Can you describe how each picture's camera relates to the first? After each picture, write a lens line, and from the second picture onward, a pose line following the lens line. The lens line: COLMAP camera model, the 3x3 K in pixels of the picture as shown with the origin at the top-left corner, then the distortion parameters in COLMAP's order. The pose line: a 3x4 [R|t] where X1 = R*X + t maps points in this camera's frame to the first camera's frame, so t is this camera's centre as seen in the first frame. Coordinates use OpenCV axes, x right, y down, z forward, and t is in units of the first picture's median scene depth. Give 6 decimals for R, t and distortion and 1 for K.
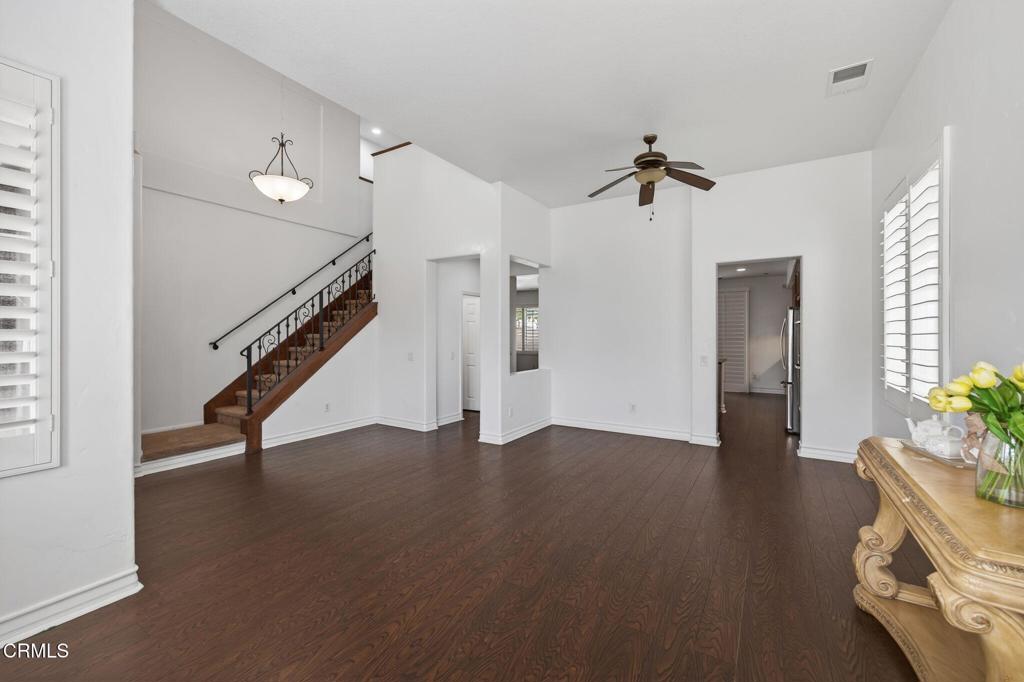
lens RADIAL K [[427.7, 0, 513.2], [0, 427.7, 334.7], [0, 0, 1]] dist [0.000419, 0.000046]
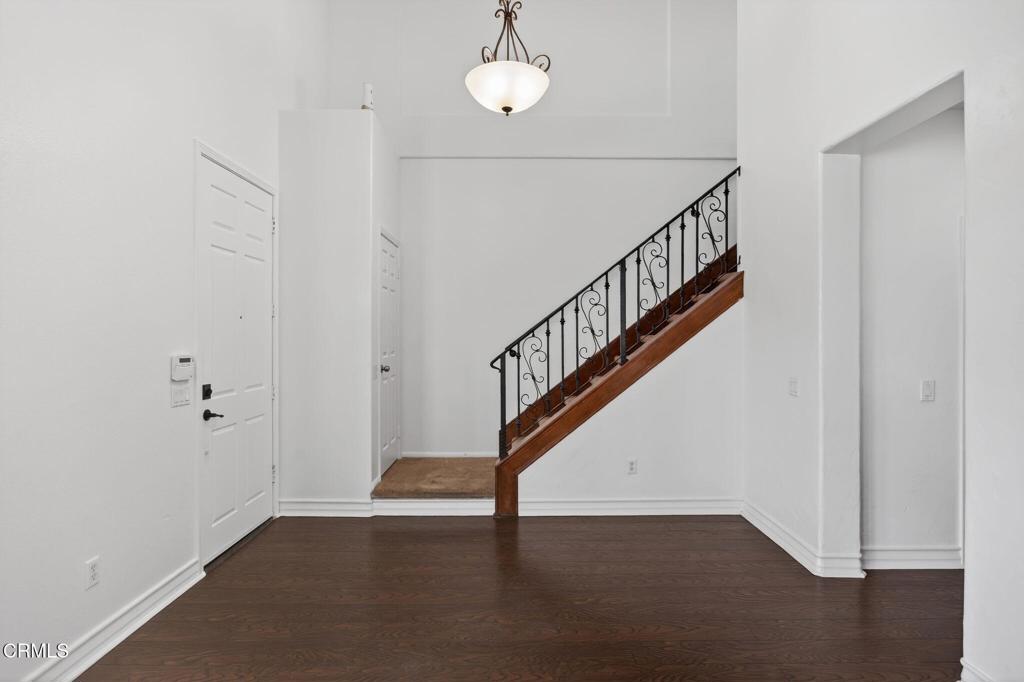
lens RADIAL K [[517.9, 0, 513.7], [0, 517.9, 335.3], [0, 0, 1]] dist [-0.012331, 0.001484]
pose [[0.533845, -0.000054, -0.845583, 0.060612], [0.000325, 1.000000, 0.000142, -0.002166], [0.845583, -0.000350, 0.533845, 0.575434]]
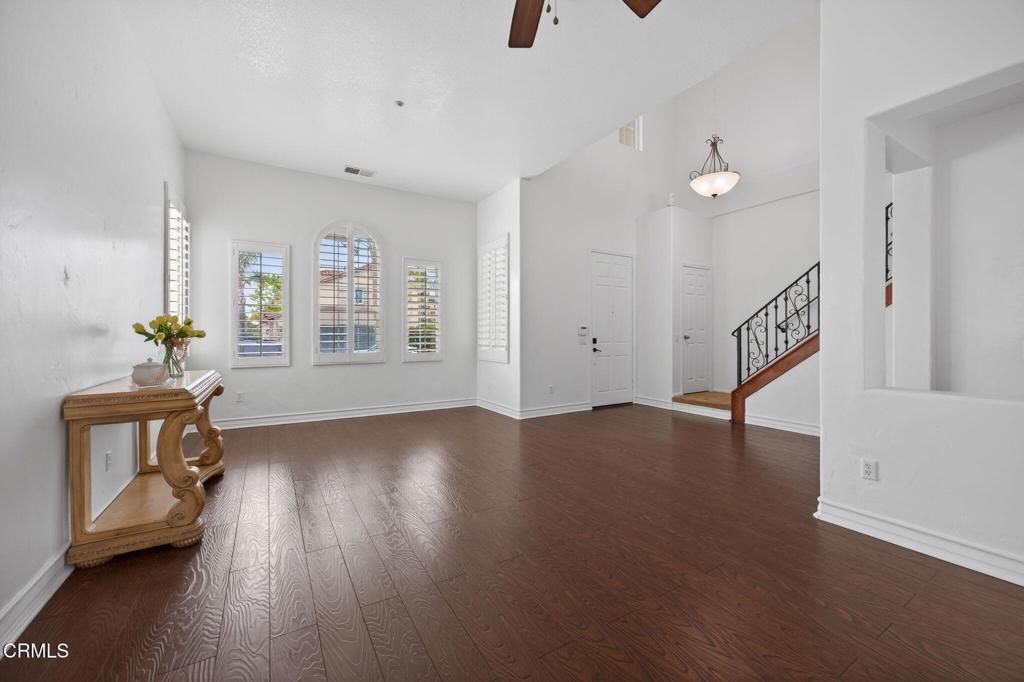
lens RADIAL K [[404.2, 0, 513.7], [0, 404.2, 337.2], [0, 0, 1]] dist [-0.001693, -0.000062]
pose [[-0.450247, 0.008529, -0.892863, 0.577318], [-0.000057, 0.999954, 0.009580, 0.039783], [0.892904, 0.004365, -0.450226, 0.925546]]
